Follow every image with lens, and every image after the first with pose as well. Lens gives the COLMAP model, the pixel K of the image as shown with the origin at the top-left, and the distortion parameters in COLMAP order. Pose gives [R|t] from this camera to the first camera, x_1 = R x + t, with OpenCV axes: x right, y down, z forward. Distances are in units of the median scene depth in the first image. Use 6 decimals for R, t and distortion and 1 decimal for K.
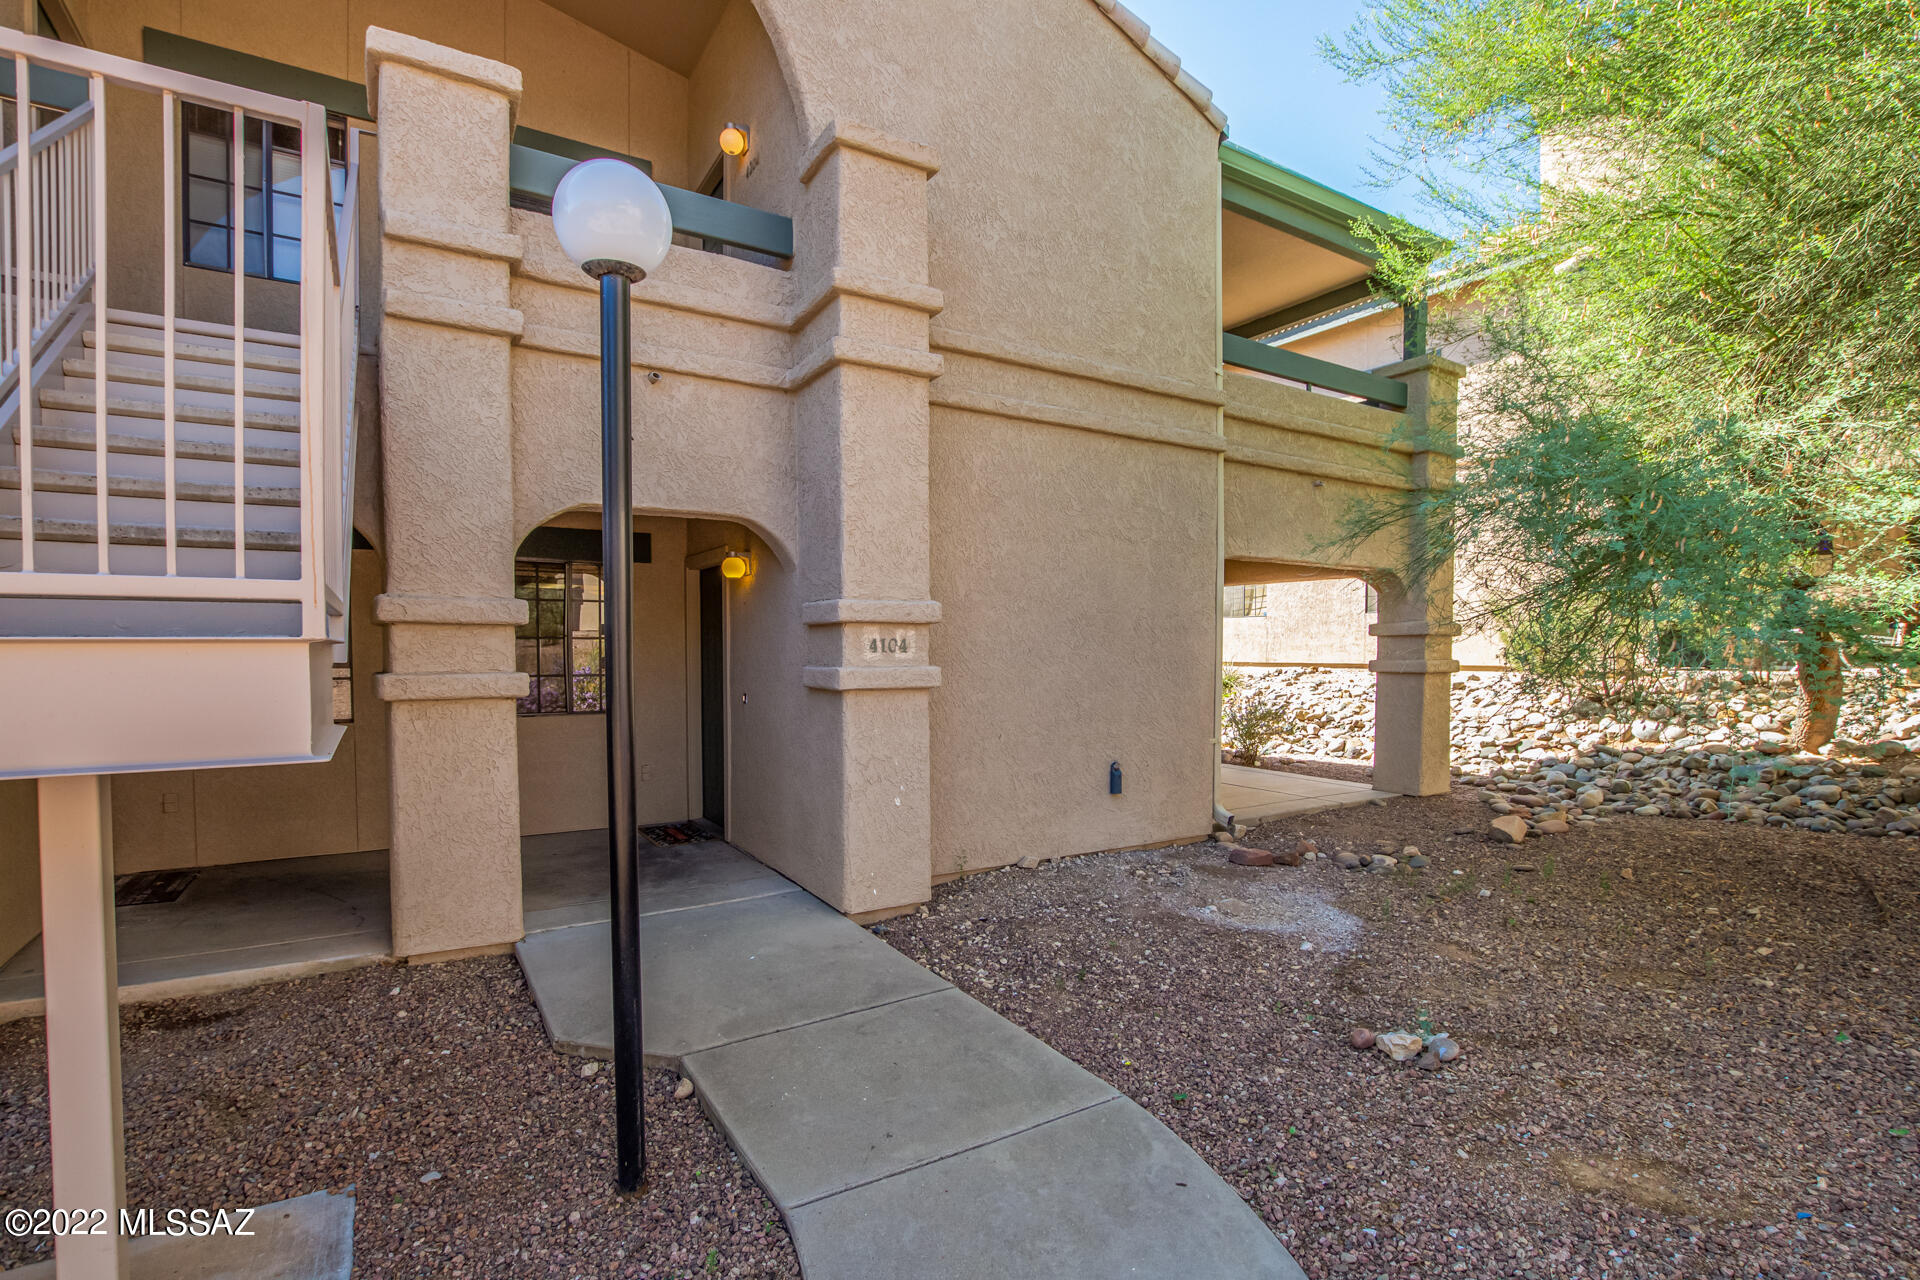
lens RADIAL K [[908.3, 0, 960.0], [0, 908.3, 640.0], [0, 0, 1]] dist [0.001799, -0.000467]
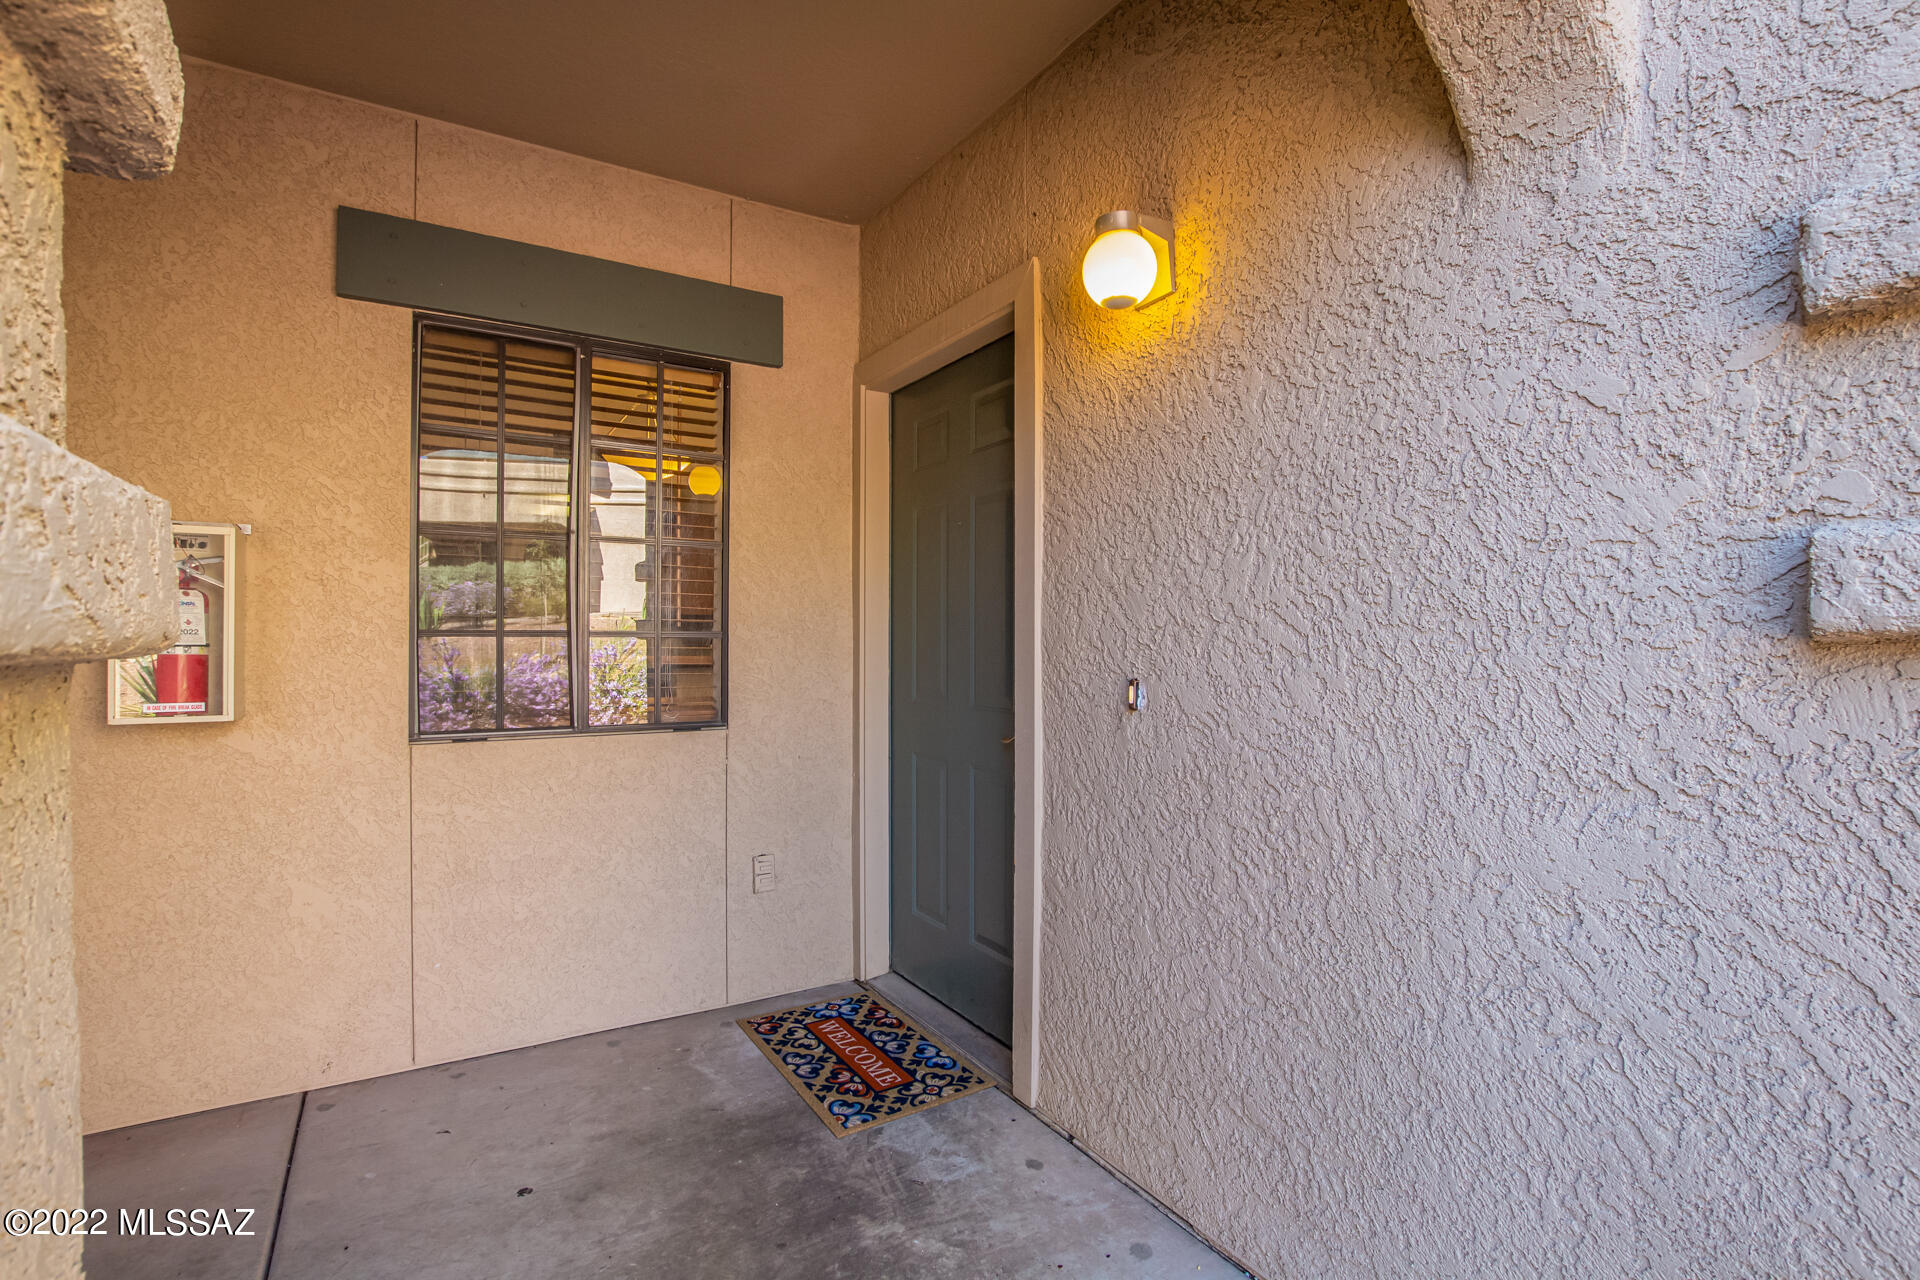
lens RADIAL K [[908.3, 0, 960.0], [0, 908.3, 640.0], [0, 0, 1]] dist [0.001799, -0.000467]
pose [[0.999901, 0.008019, -0.011530, -0.269474], [-0.008056, 0.999963, -0.003123, 0.043017], [0.011505, 0.003216, 0.999929, 0.626754]]
